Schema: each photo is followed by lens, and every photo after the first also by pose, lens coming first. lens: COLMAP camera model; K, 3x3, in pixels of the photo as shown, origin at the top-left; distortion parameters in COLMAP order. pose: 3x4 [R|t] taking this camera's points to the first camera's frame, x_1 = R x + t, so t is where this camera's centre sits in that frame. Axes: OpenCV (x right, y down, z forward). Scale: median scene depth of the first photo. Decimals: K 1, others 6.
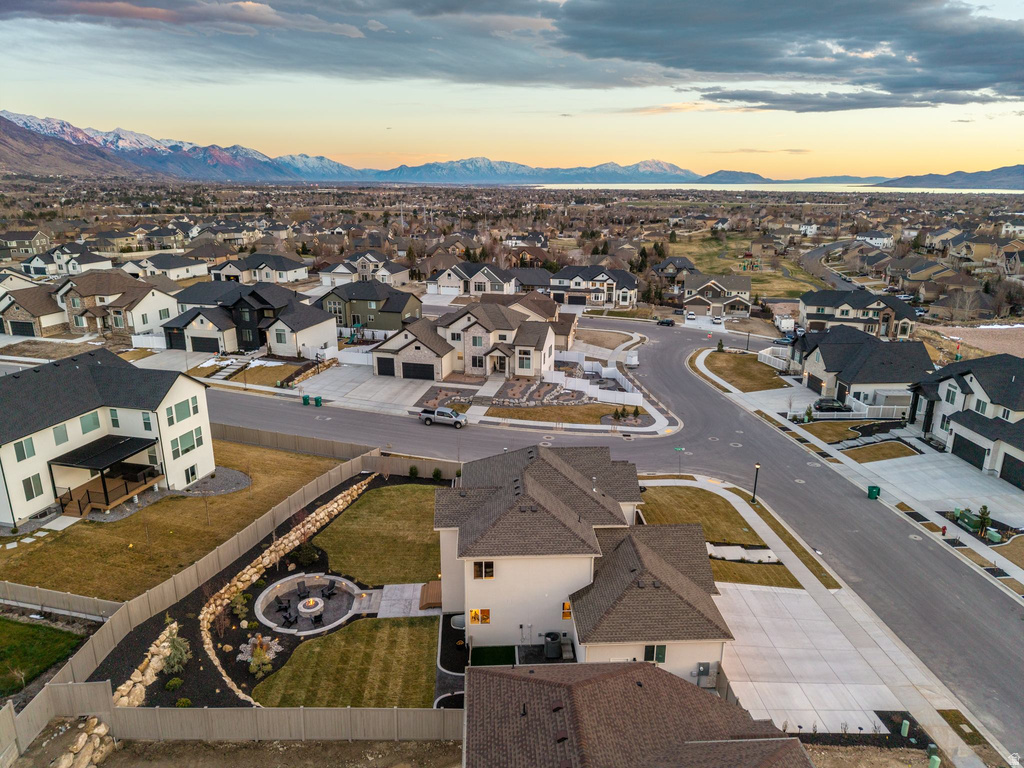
lens RADIAL K [[687.6, 0, 511.3], [0, 687.6, 383.5], [0, 0, 1]] dist [0.016320, -0.012892]
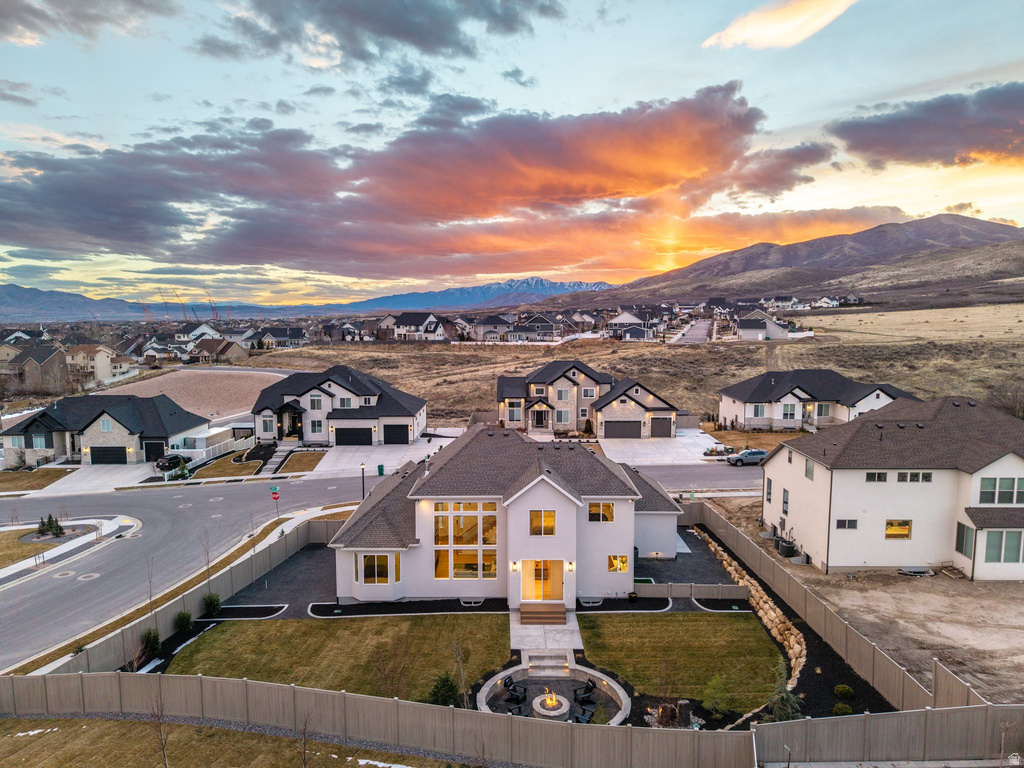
lens RADIAL K [[687.6, 0, 516.2], [0, 687.6, 385.6], [0, 0, 1]] dist [0.016320, -0.012892]
pose [[0.045405, -0.112804, 0.992579, -0.626111], [0.287574, 0.953020, 0.095153, -0.029625], [-0.956681, 0.281120, 0.075711, 0.613564]]
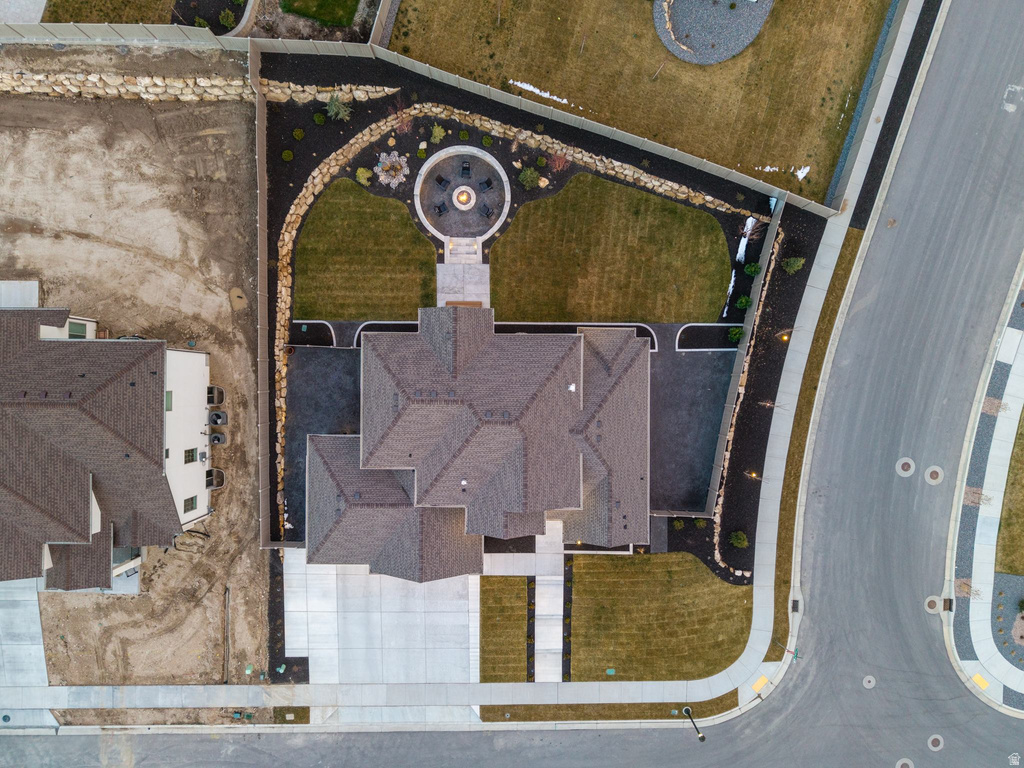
lens RADIAL K [[687.6, 0, 507.8], [0, 687.6, 382.9], [0, 0, 1]] dist [0.016320, -0.012892]
pose [[-0.057683, 0.998335, 0.000509, -0.008659], [-0.286475, -0.017041, 0.957936, -0.486044], [0.956350, 0.055110, 0.286981, 0.532215]]
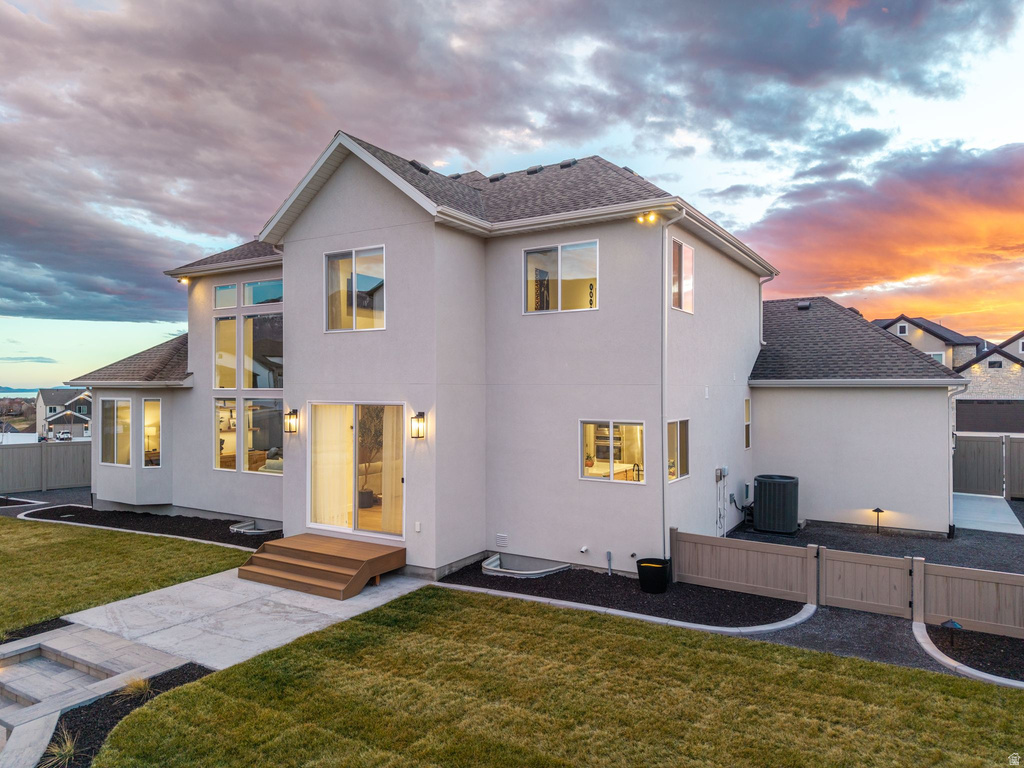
lens RADIAL K [[687.6, 0, 505.1], [0, 687.6, 382.9], [0, 0, 1]] dist [0.016320, -0.012892]
pose [[0.568362, -0.002356, 0.822775, -0.200918], [0.239314, 0.957235, -0.162574, 0.207338], [-0.787206, 0.289302, 0.544620, 0.538549]]
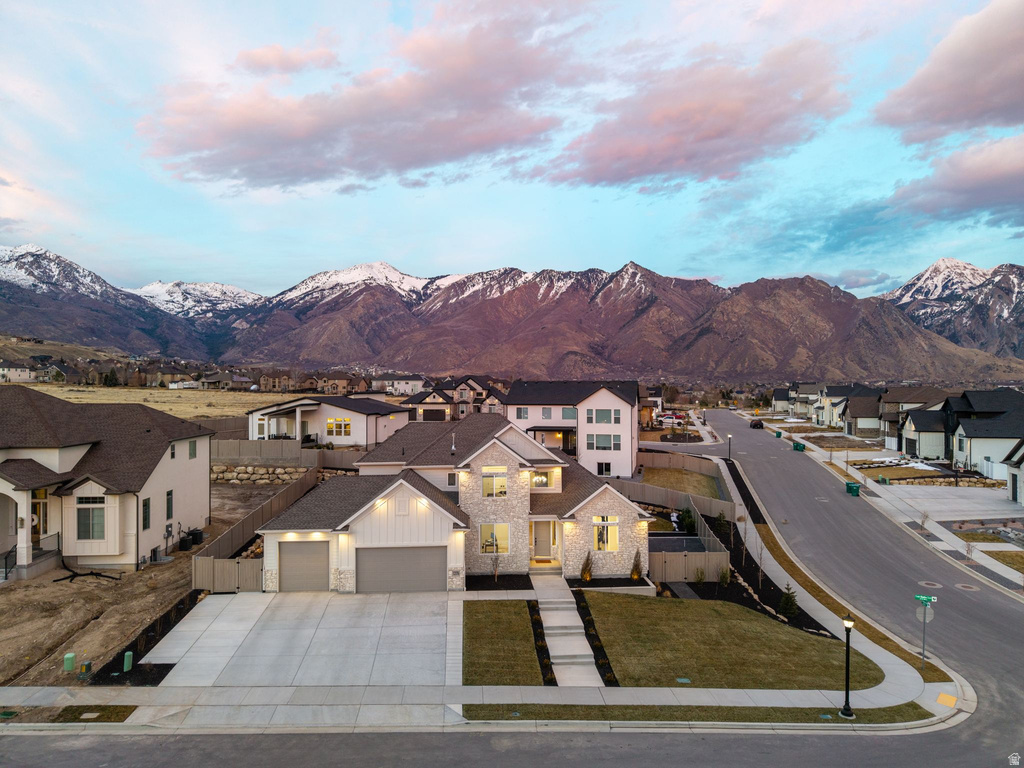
lens RADIAL K [[687.6, 0, 513.9], [0, 687.6, 373.7], [0, 0, 1]] dist [0.016320, -0.012892]
pose [[0.017898, -0.021654, -0.999605, 0.734634], [-0.284503, 0.958326, -0.025854, 0.038977], [0.958508, 0.284853, 0.010991, 0.702723]]
